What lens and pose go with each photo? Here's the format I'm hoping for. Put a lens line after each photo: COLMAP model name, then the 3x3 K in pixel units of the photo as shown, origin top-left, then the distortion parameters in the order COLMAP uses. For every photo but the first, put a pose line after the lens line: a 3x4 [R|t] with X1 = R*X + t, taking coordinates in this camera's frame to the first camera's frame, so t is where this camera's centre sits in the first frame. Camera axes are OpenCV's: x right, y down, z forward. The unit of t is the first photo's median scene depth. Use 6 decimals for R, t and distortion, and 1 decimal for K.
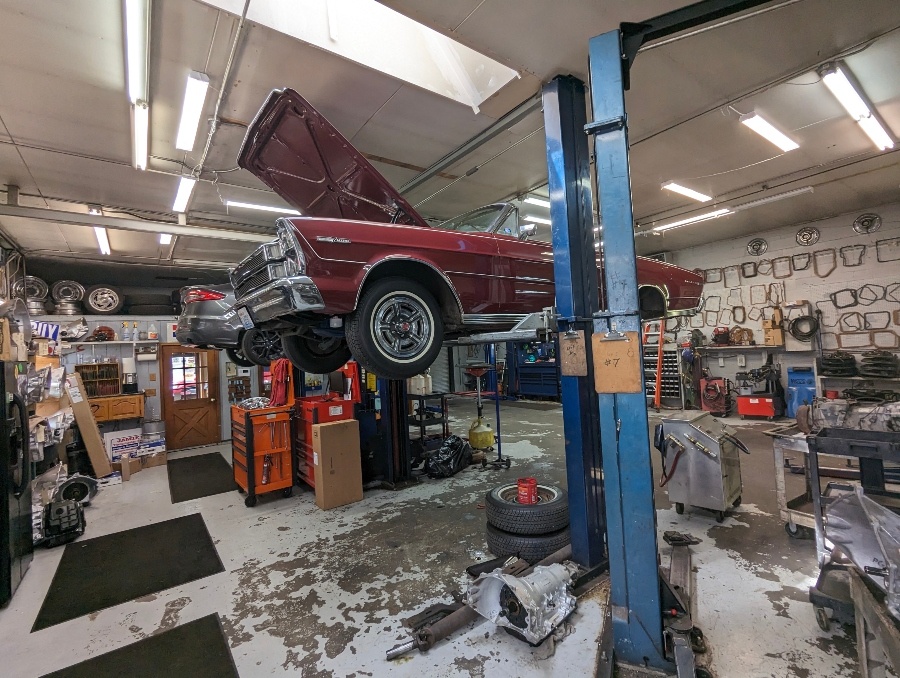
lens RADIAL K [[425.0, 0, 446.2], [0, 425.0, 334.9], [0, 0, 1]] dist [0.001552, -0.000611]
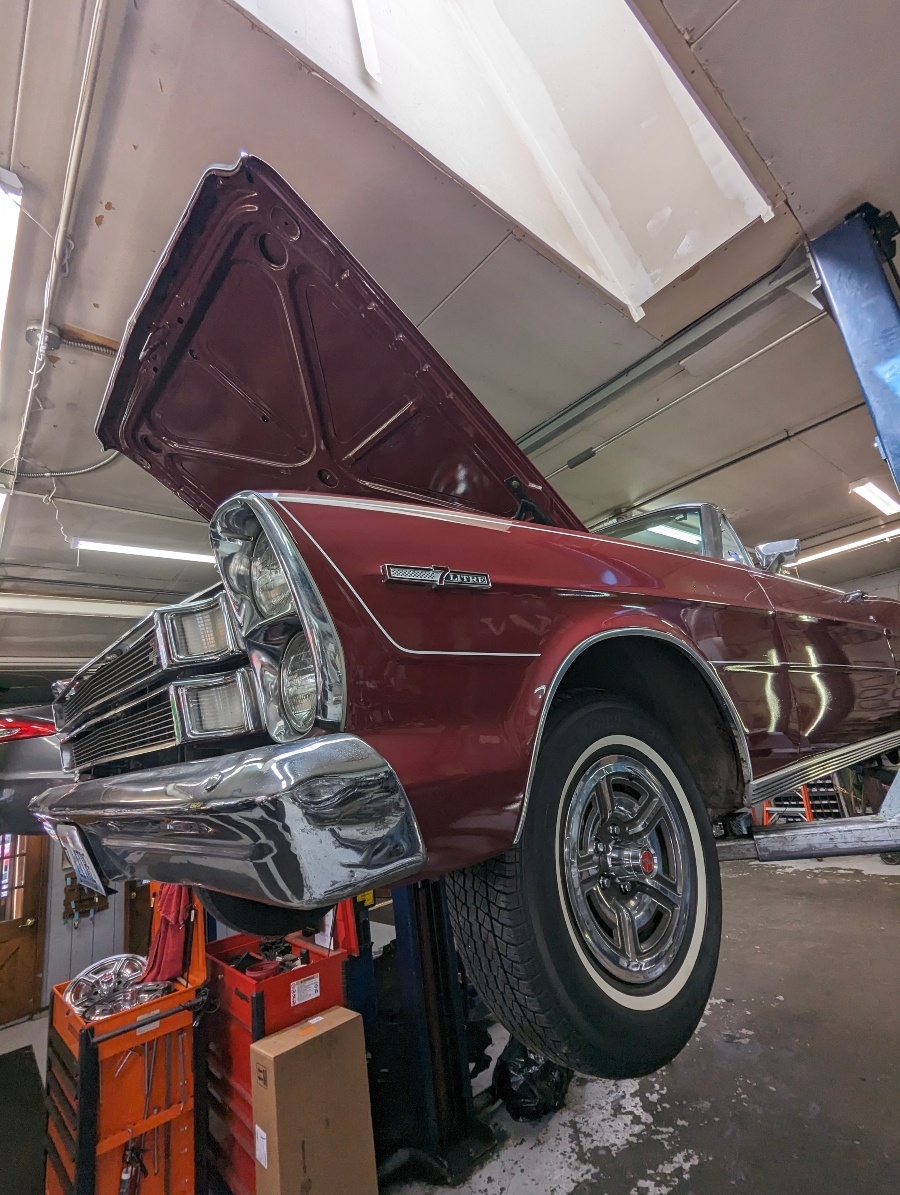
lens RADIAL K [[564.3, 0, 451.1], [0, 564.3, 594.5], [0, 0, 1]] dist [0.001552, -0.000611]
pose [[0.993836, -0.051660, 0.098085, -0.206446], [0.073239, 0.970165, -0.231120, -0.093737], [-0.083219, 0.236879, 0.967969, 0.471352]]
